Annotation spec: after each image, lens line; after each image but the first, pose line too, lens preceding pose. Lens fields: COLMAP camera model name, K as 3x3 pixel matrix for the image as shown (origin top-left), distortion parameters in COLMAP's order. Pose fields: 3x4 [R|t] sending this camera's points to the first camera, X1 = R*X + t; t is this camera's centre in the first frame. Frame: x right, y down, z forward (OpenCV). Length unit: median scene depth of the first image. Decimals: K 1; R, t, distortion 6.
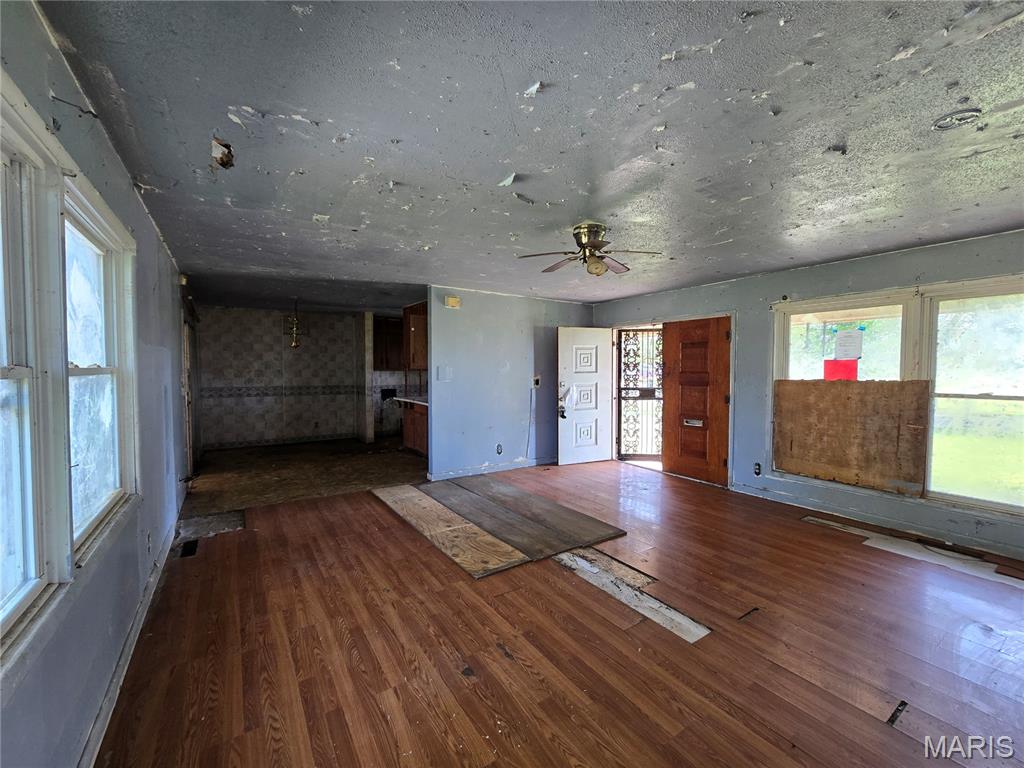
lens RADIAL K [[417.5, 0, 512.0], [0, 417.5, 384.0], [0, 0, 1]] dist [-0.001830, -0.000520]
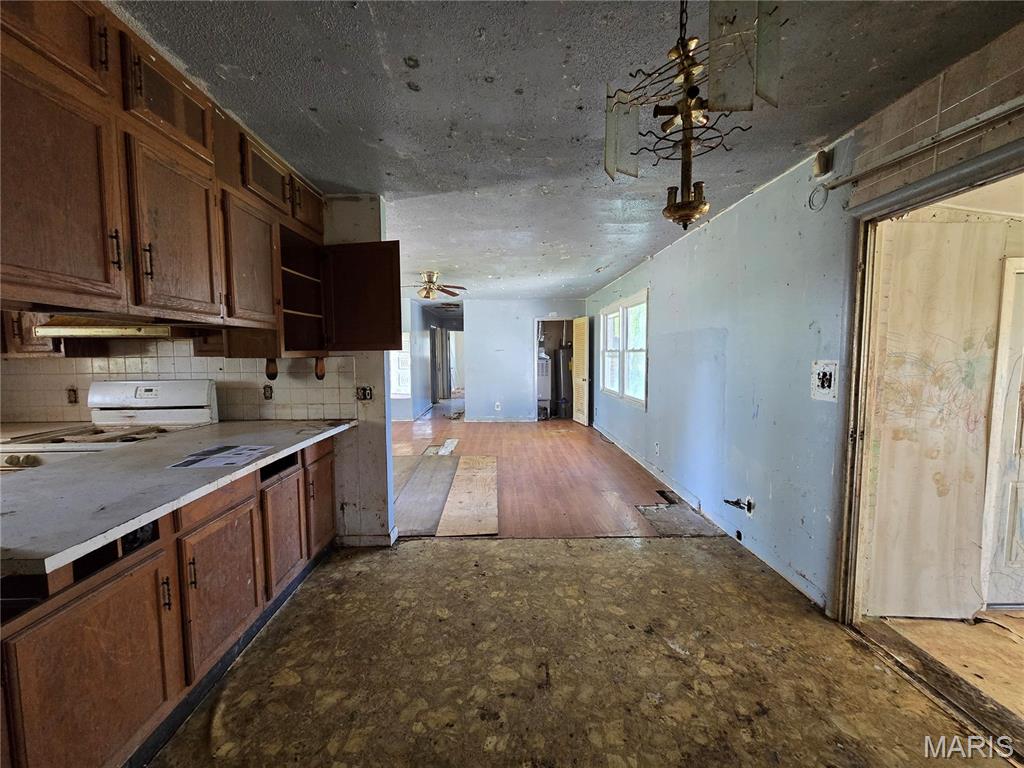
lens RADIAL K [[420.6, 0, 507.6], [0, 420.6, 382.2], [0, 0, 1]] dist [-0.001218, -0.000186]
pose [[-0.837791, -0.034682, 0.544888, -0.959580], [0.023589, 0.994750, 0.099583, -0.065433], [-0.545481, 0.096283, -0.832574, 2.062965]]
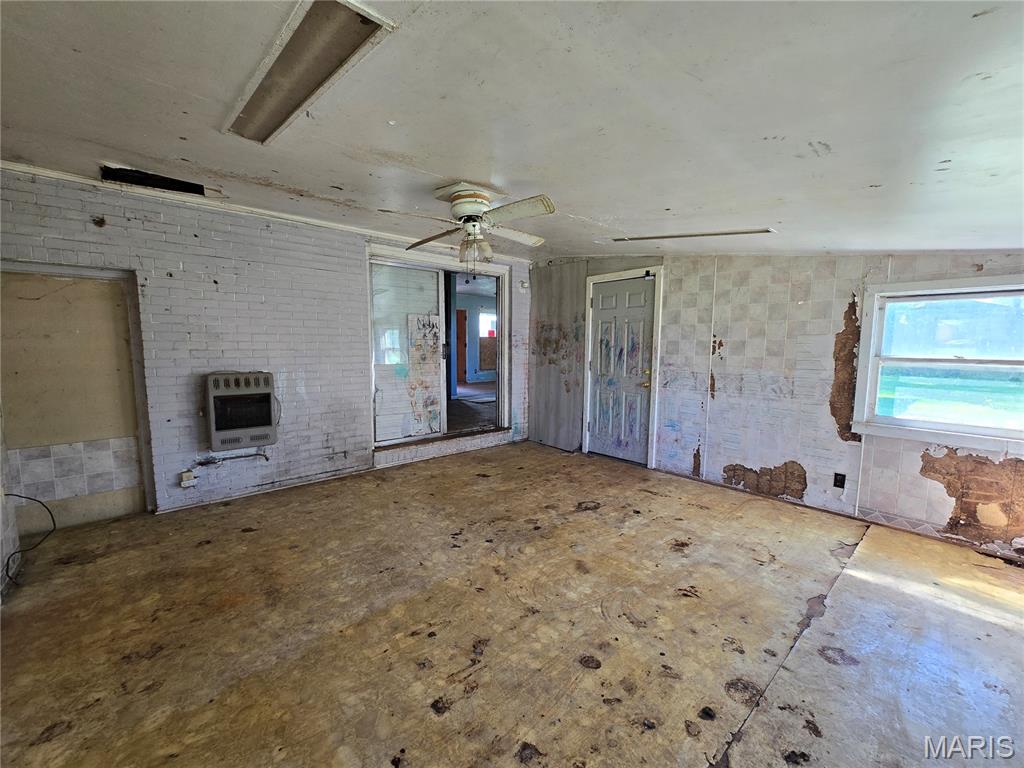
lens RADIAL K [[417.5, 0, 512.0], [0, 417.5, 384.0], [0, 0, 1]] dist [-0.001830, -0.000520]
pose [[-0.130385, -0.097638, 0.986644, -2.663641], [0.025860, 0.994466, 0.101829, 0.030123], [-0.991126, 0.038792, -0.127138, 1.463438]]
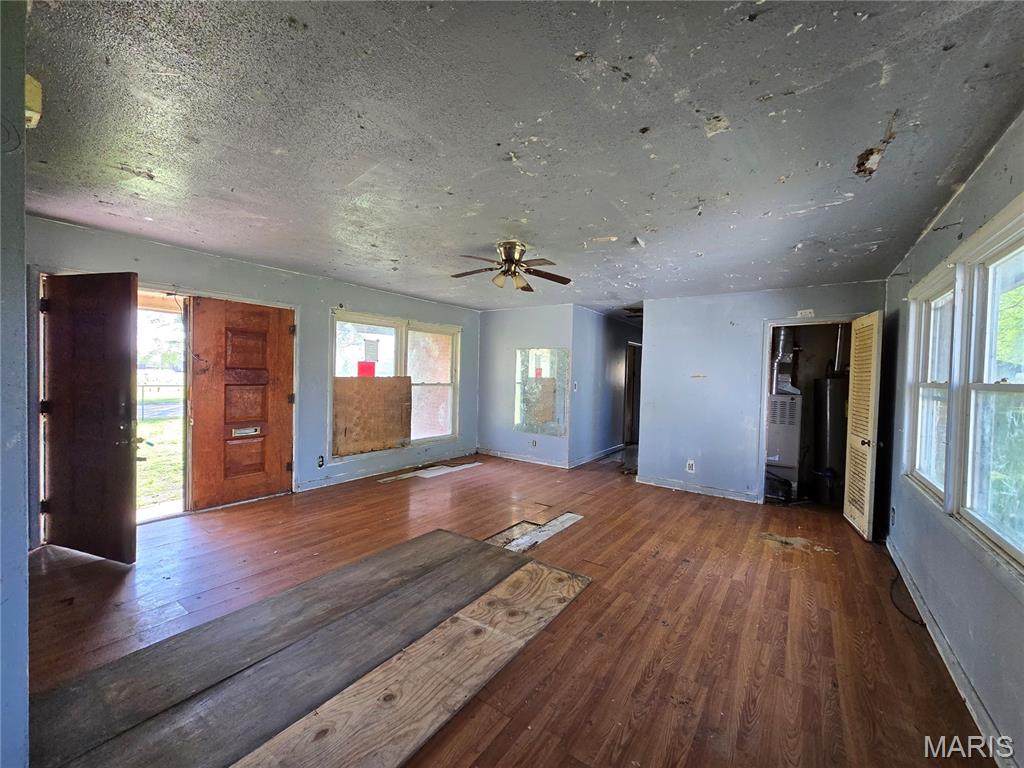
lens RADIAL K [[417.5, 0, 512.0], [0, 417.5, 384.0], [0, 0, 1]] dist [-0.001830, -0.000520]
pose [[-0.357668, -0.034848, 0.933198, -0.752607], [0.005009, 0.999218, 0.039234, -0.042371], [-0.933835, 0.018707, -0.357214, 1.215432]]
